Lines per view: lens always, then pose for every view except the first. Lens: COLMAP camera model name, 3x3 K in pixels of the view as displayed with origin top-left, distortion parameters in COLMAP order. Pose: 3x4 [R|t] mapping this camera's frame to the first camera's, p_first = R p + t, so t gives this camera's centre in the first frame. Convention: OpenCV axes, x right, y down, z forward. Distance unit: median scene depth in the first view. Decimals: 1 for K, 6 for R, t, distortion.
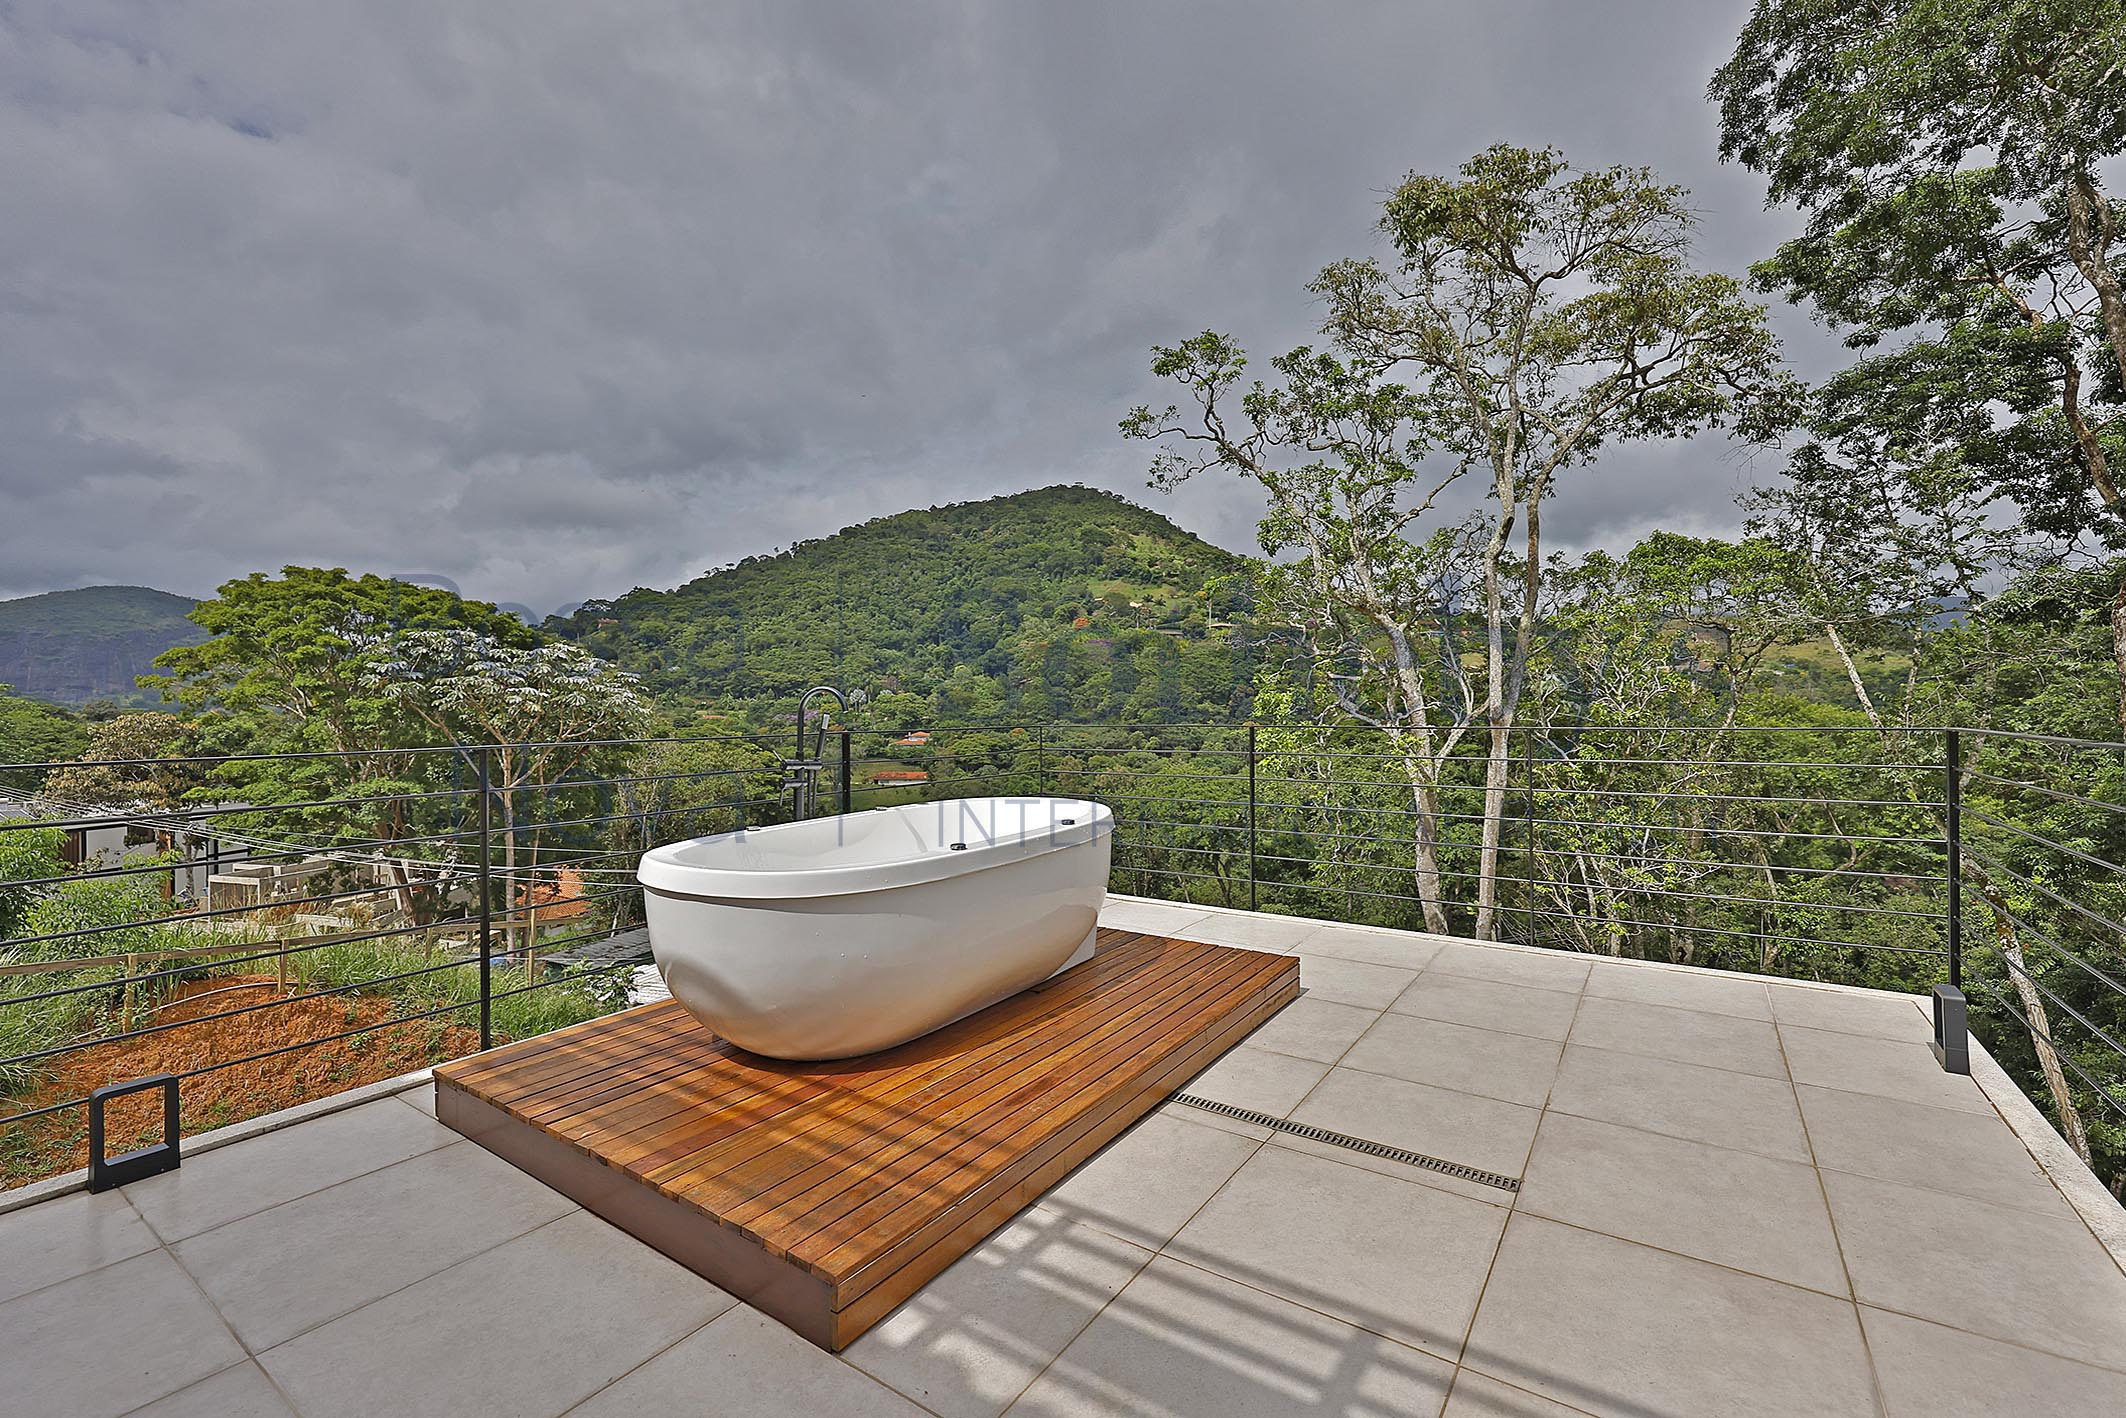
lens RADIAL K [[908.2, 0, 1060.0], [0, 908.2, 710.3], [0, 0, 1]] dist [-0.000855, 0.000699]
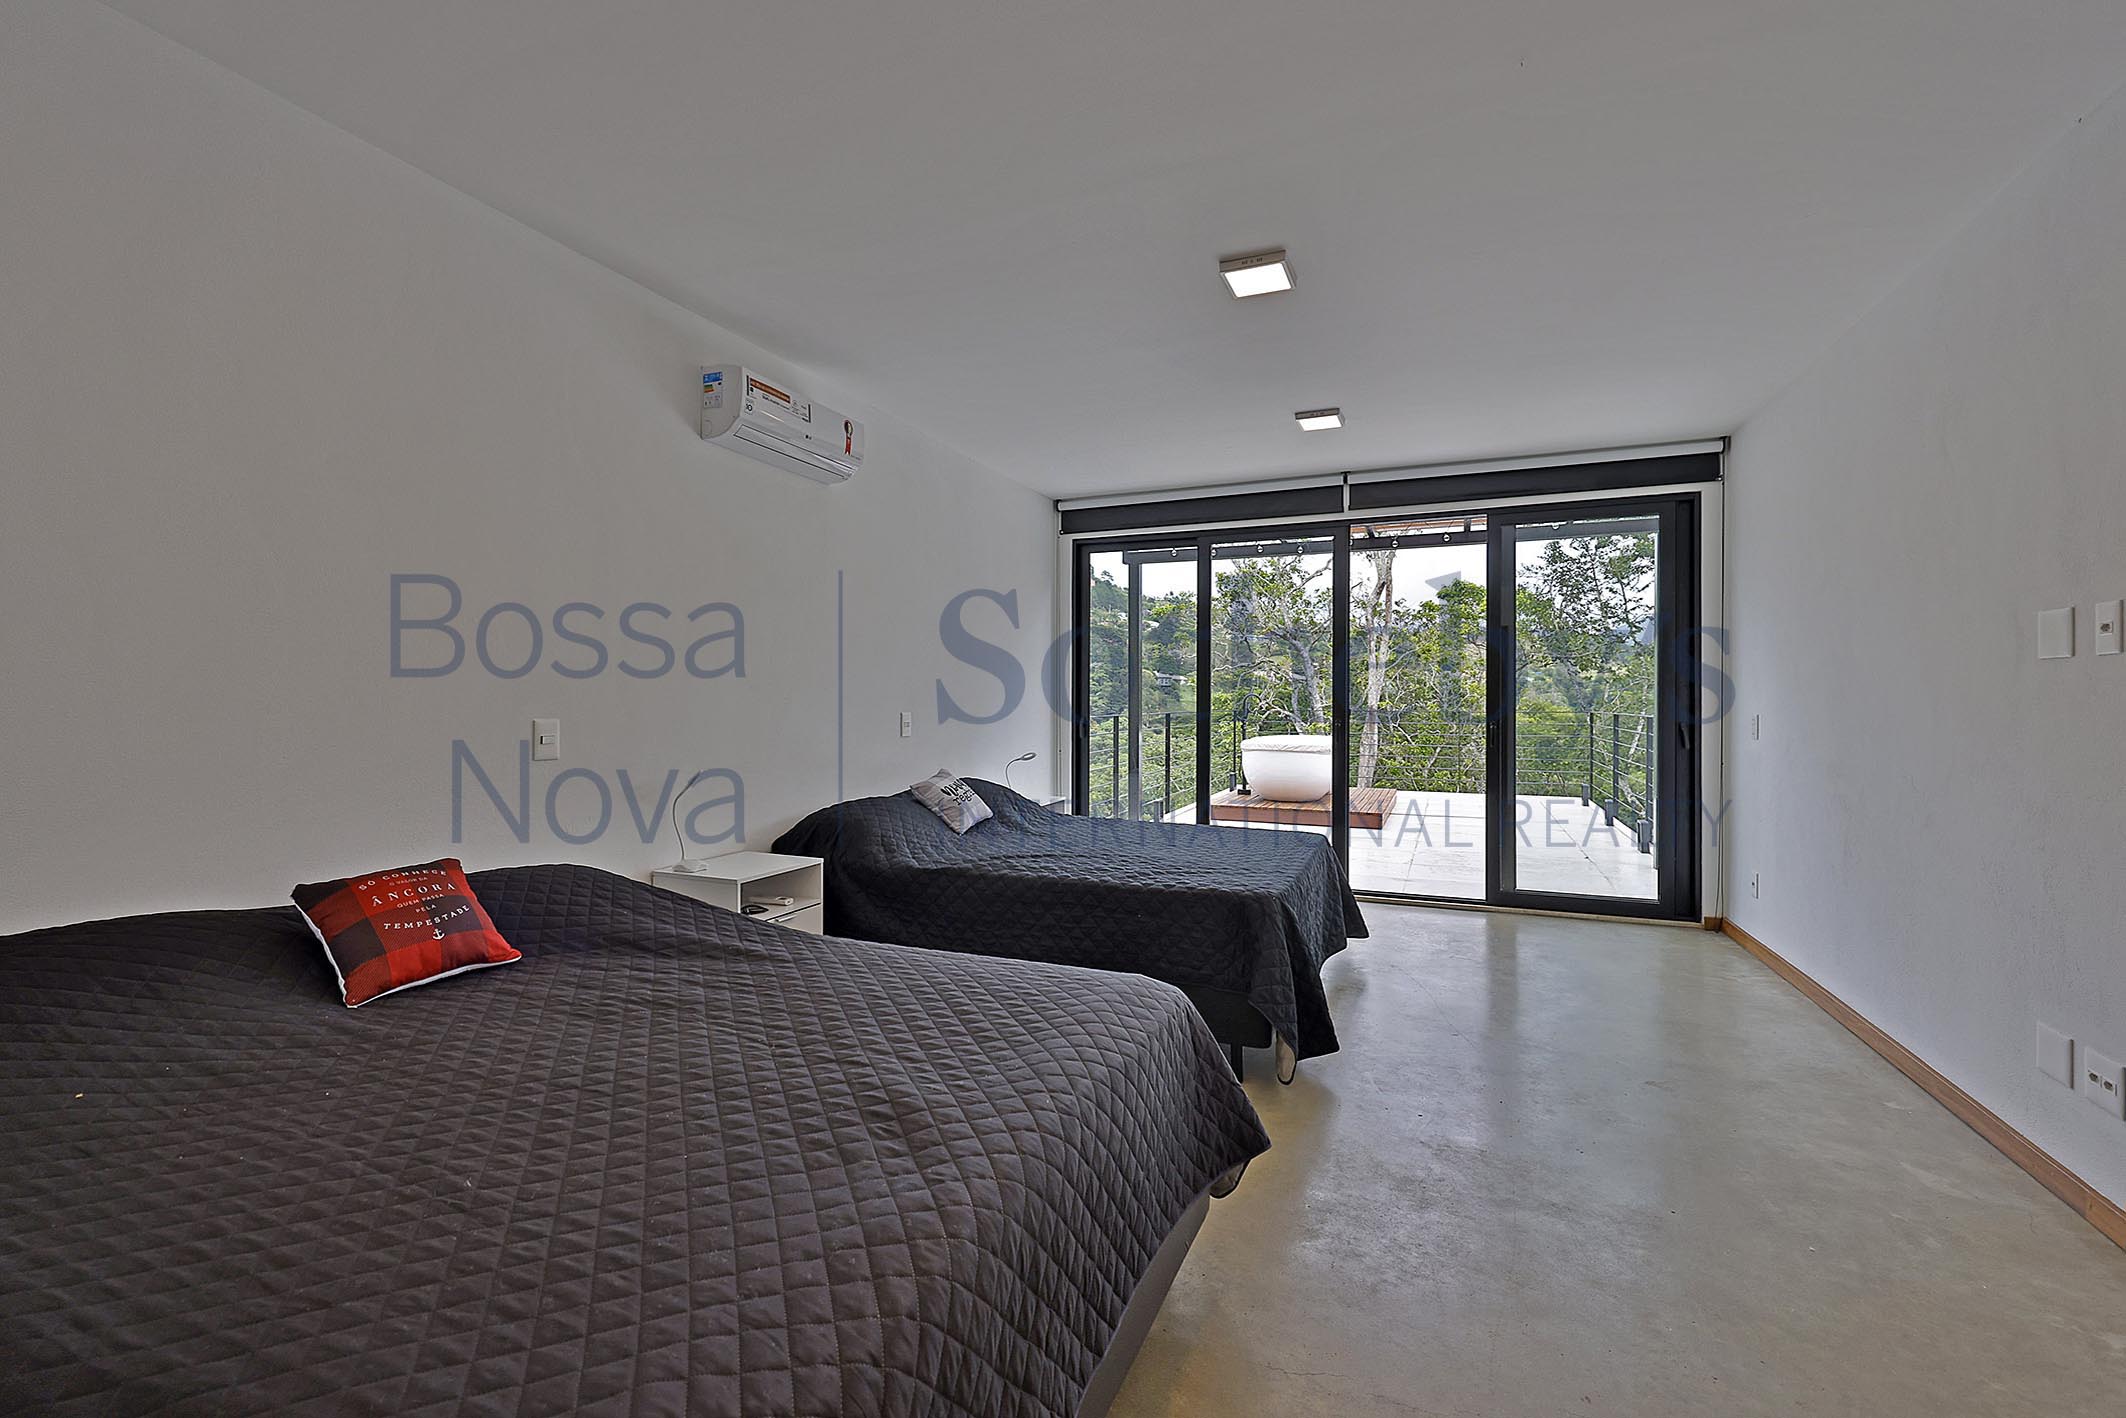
lens RADIAL K [[908.2, 0, 1072.7], [0, 908.2, 707.5], [0, 0, 1]] dist [-0.000855, 0.000699]
pose [[0.978766, 0.011188, 0.204674, -0.305122], [-0.011725, 0.999930, 0.001410, 0.003237], [-0.204644, -0.003780, 0.978829, -0.364755]]
